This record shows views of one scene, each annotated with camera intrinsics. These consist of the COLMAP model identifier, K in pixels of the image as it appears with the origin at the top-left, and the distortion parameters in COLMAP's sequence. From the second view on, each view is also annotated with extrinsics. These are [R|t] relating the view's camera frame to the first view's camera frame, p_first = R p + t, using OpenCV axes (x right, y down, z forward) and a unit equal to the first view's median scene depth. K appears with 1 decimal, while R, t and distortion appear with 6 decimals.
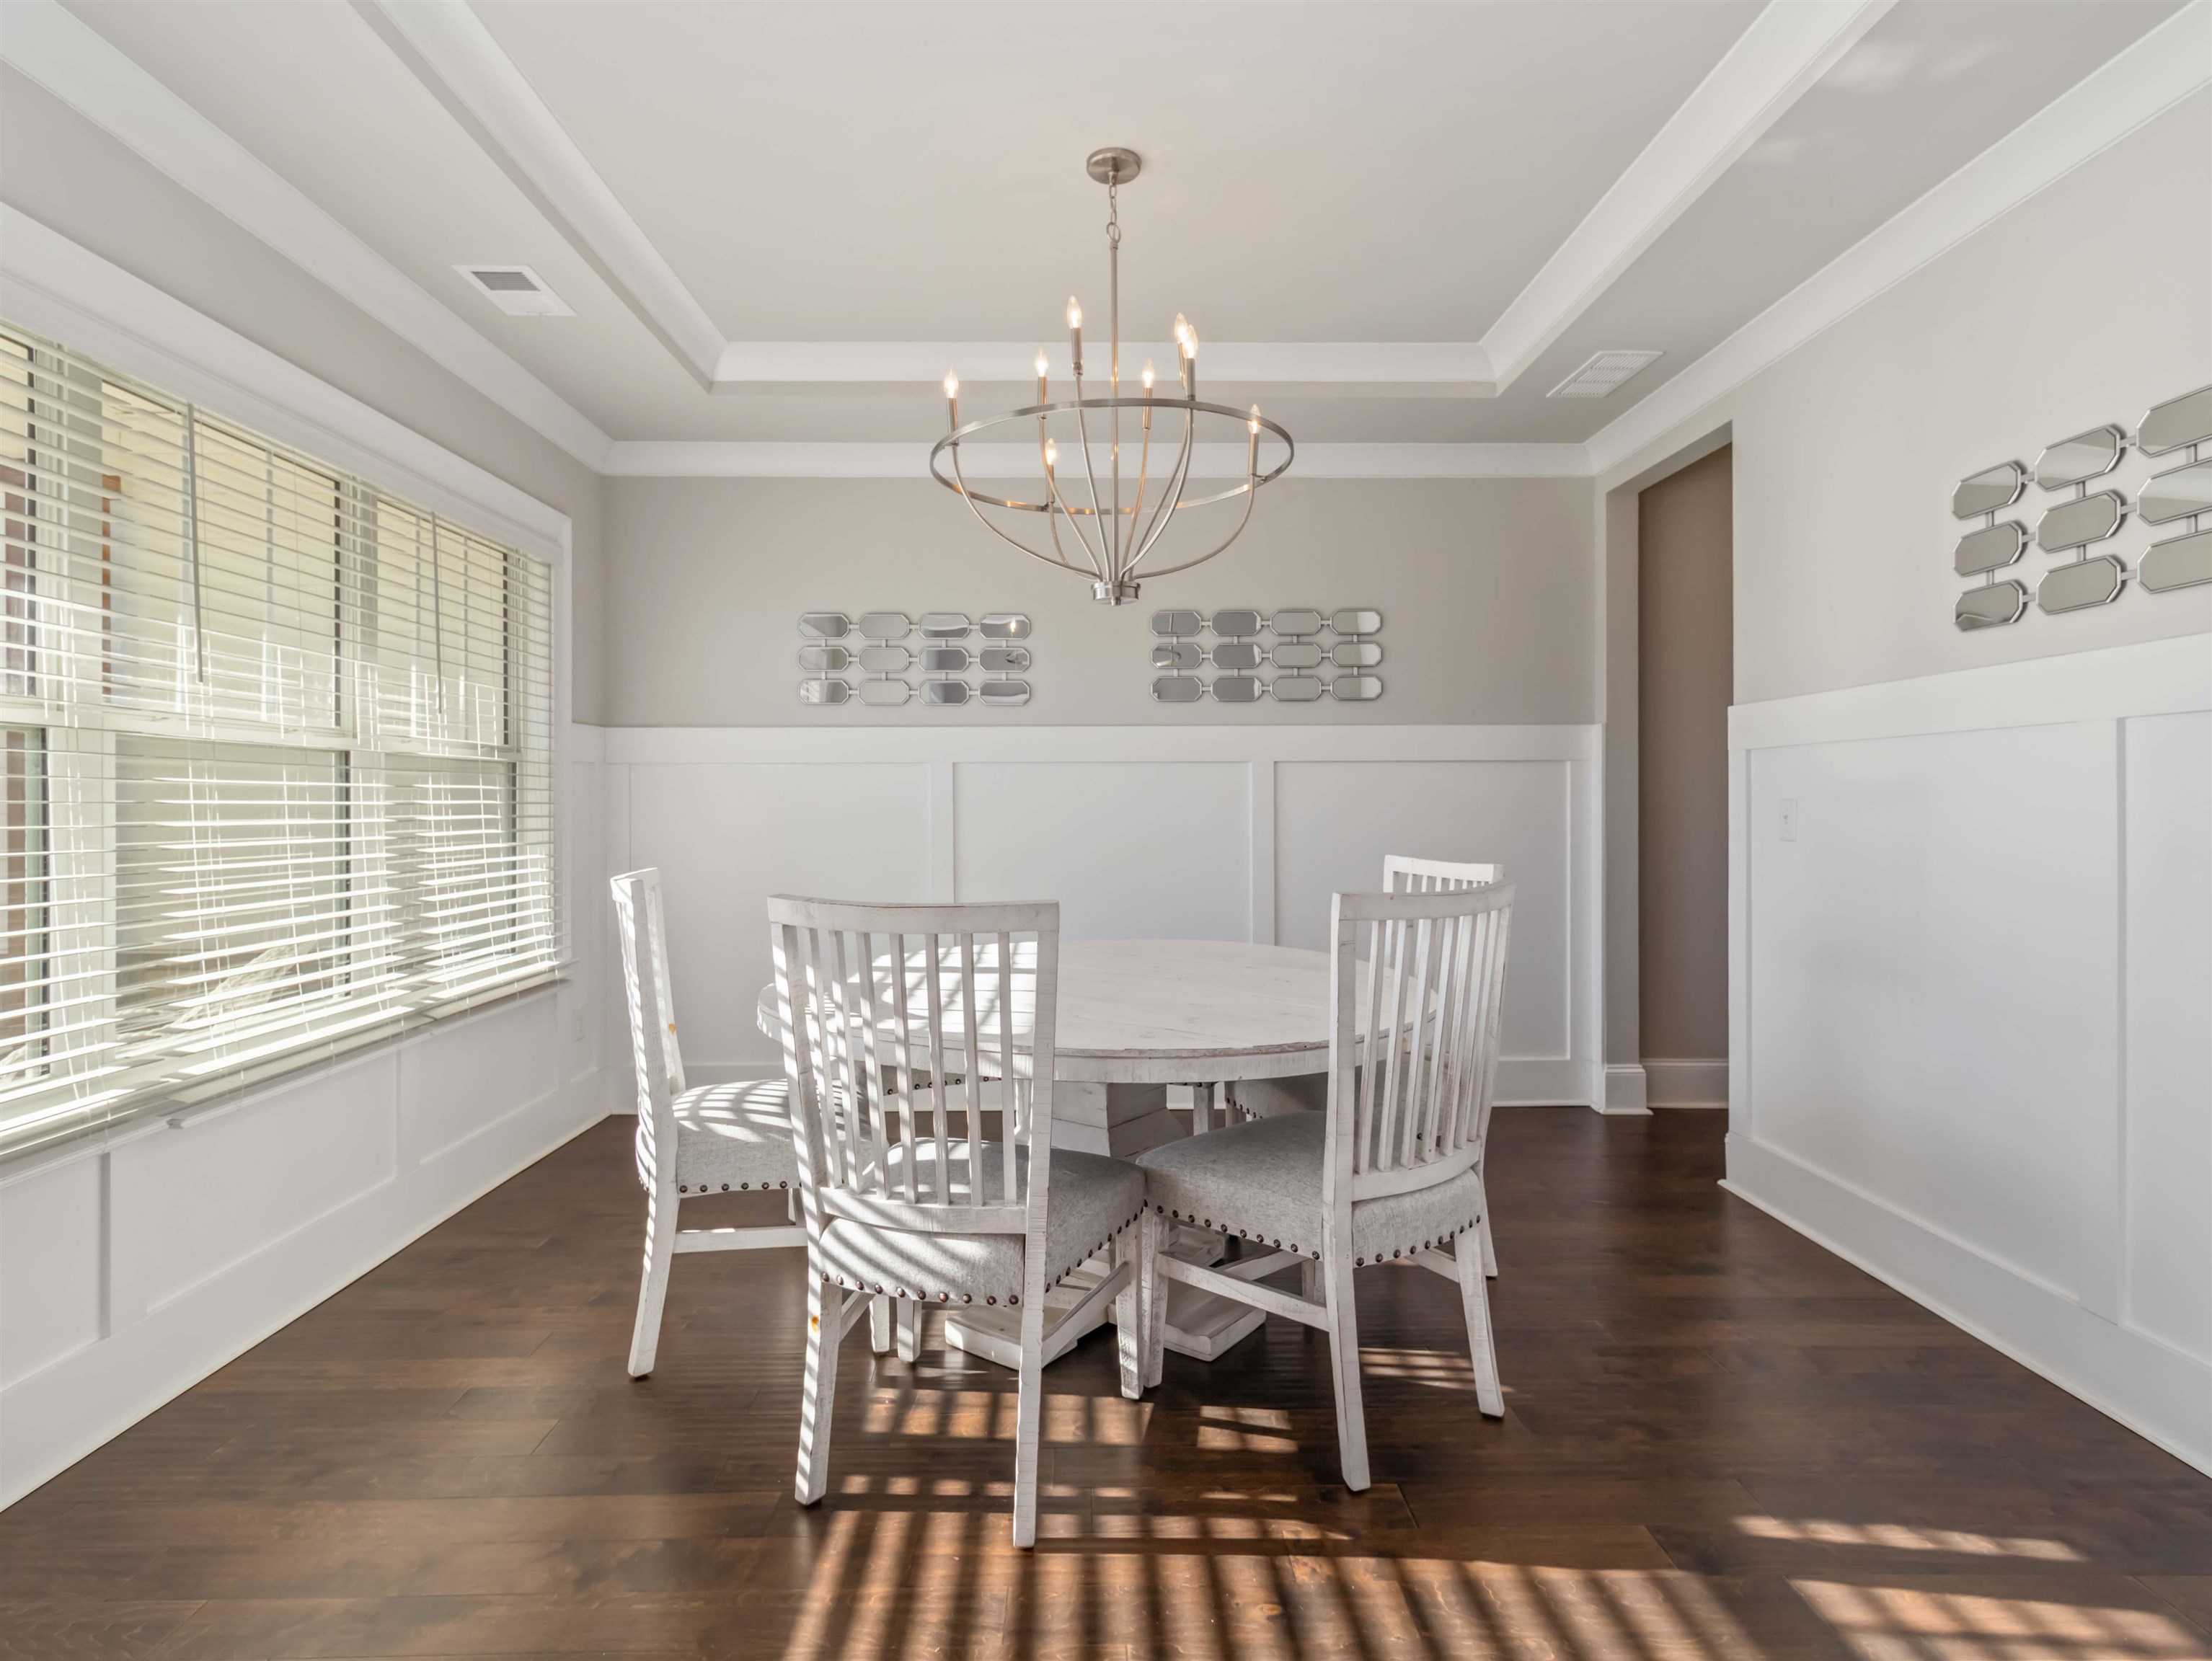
lens RADIAL K [[1155.5, 0, 1101.2], [0, 1155.5, 805.7], [0, 0, 1]] dist [0.002389, 0.001946]
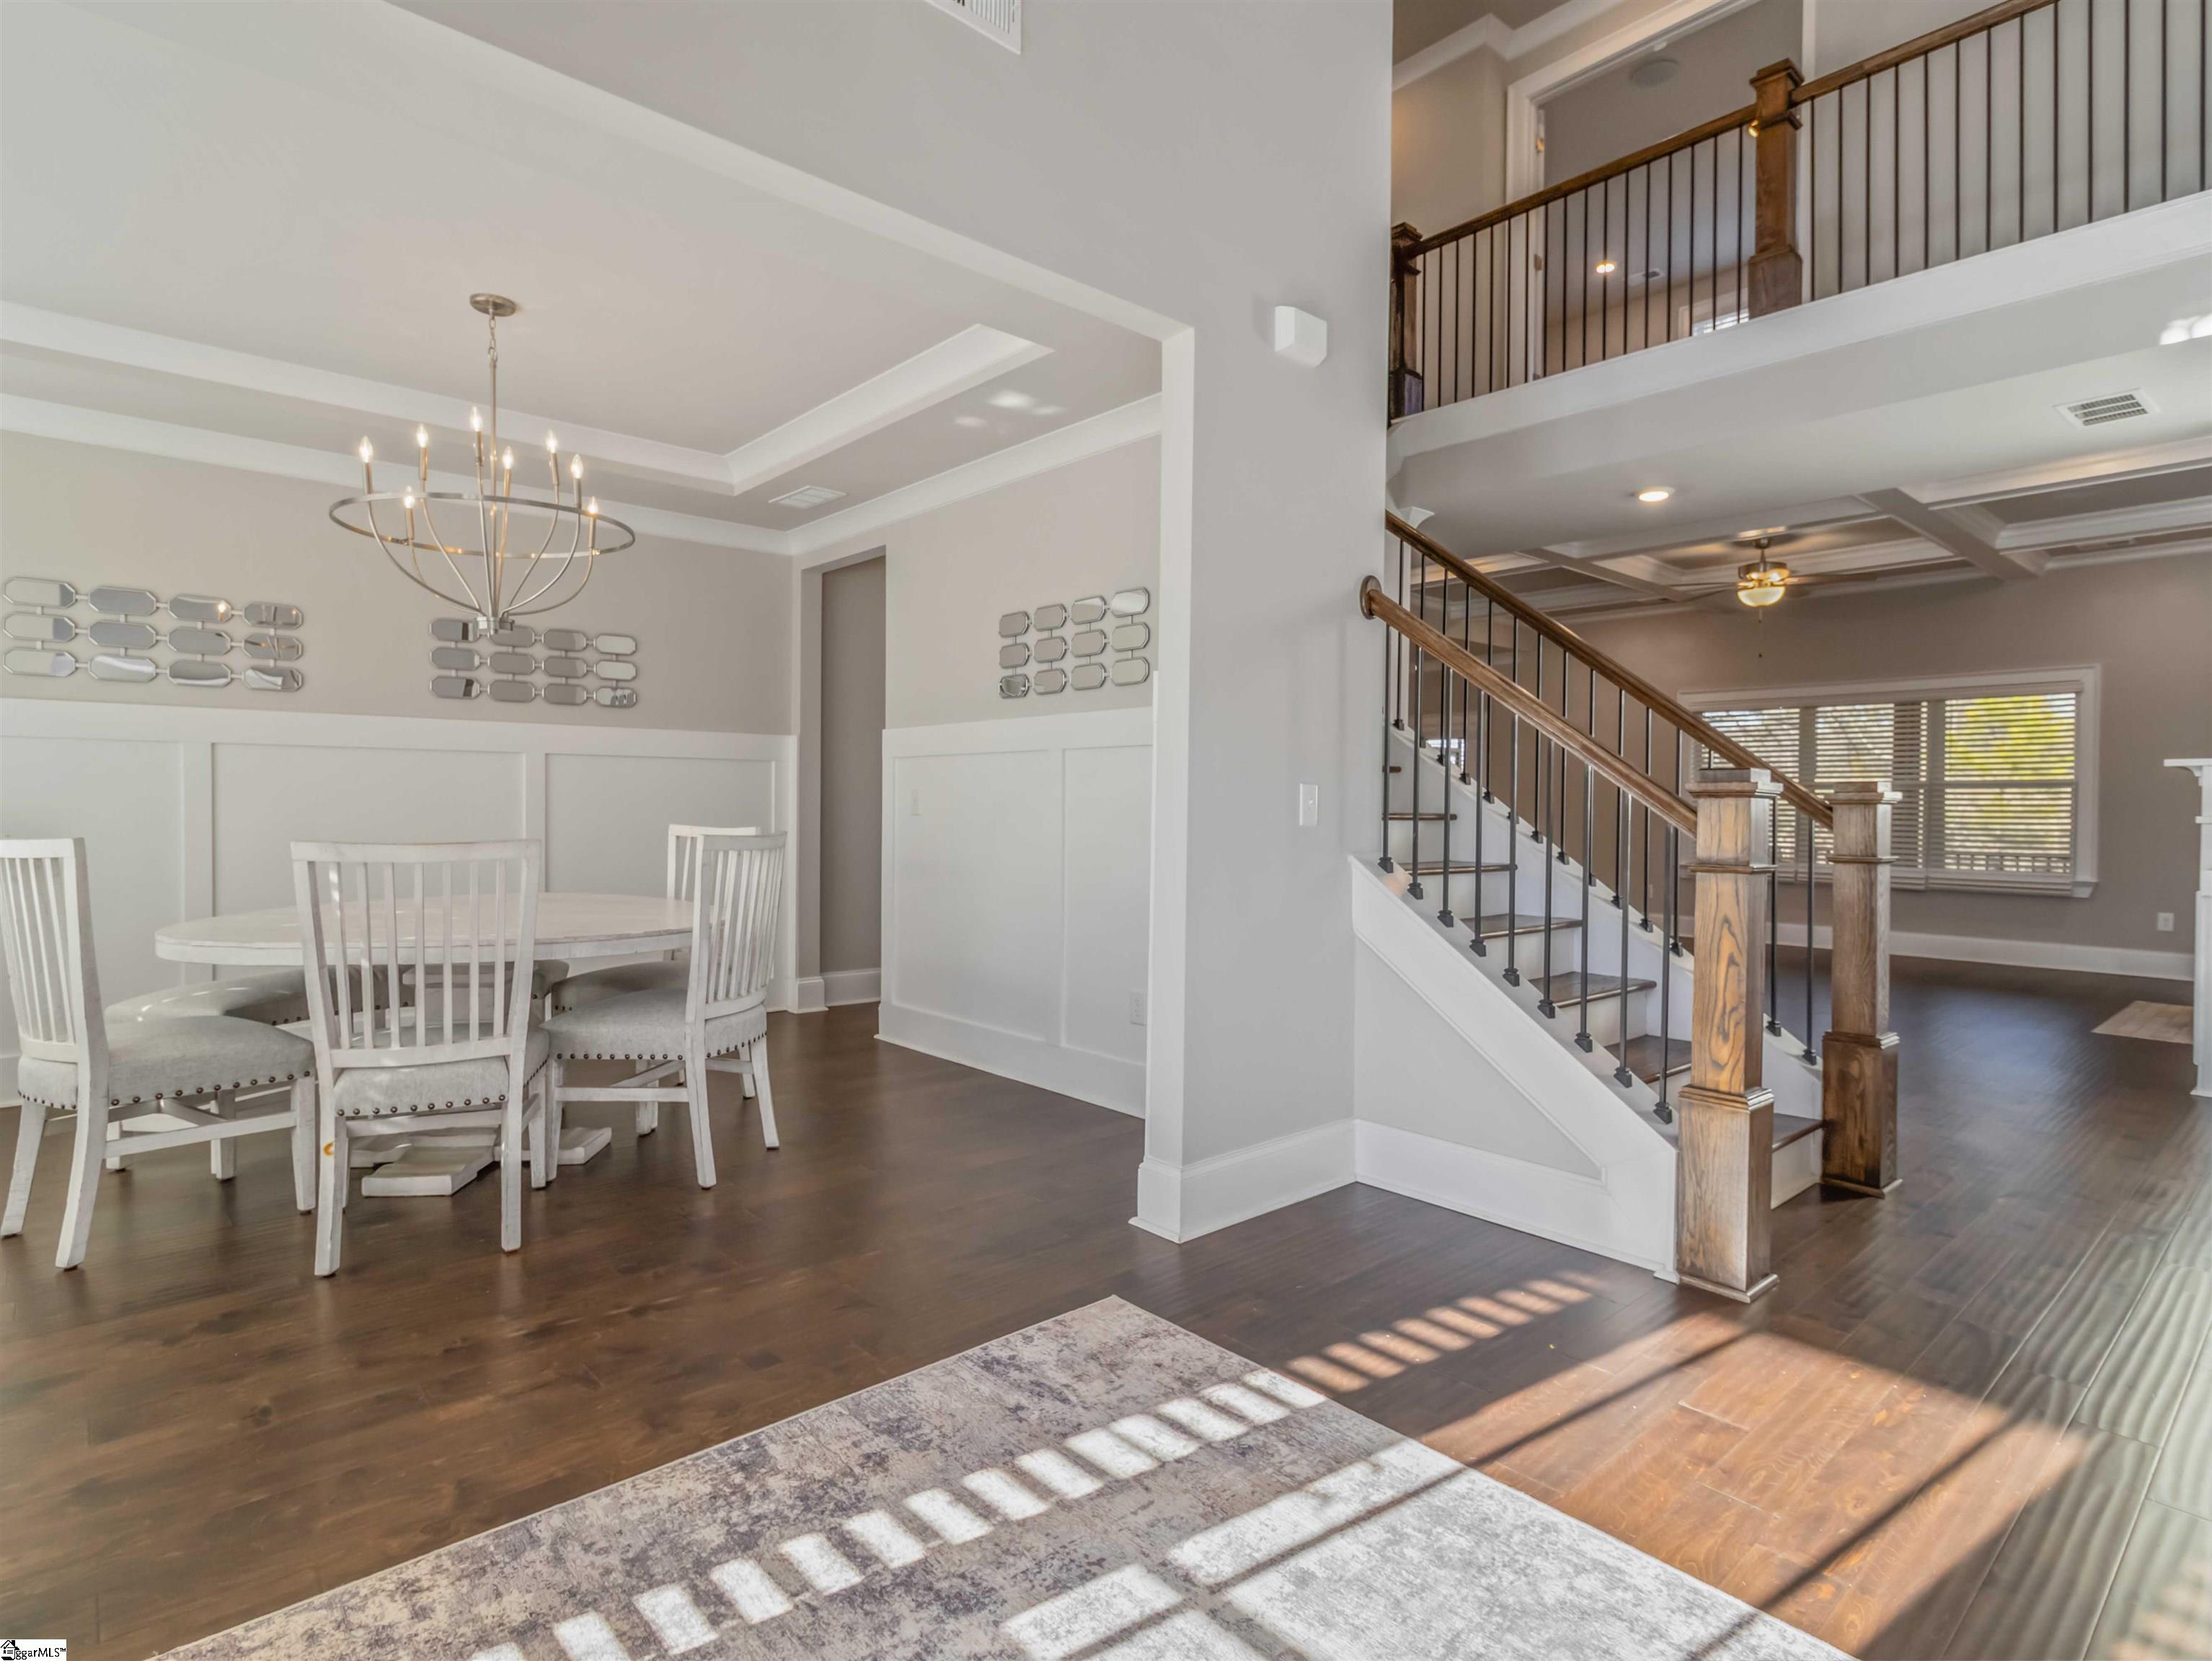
lens RADIAL K [[1155.5, 0, 1101.2], [0, 1155.5, 805.7], [0, 0, 1]] dist [0.002389, 0.001946]
pose [[0.753416, 0.006573, 0.657512, -0.243792], [-0.007587, 0.999970, -0.001304, 0.015884], [-0.657501, -0.004006, 0.753443, -0.344234]]
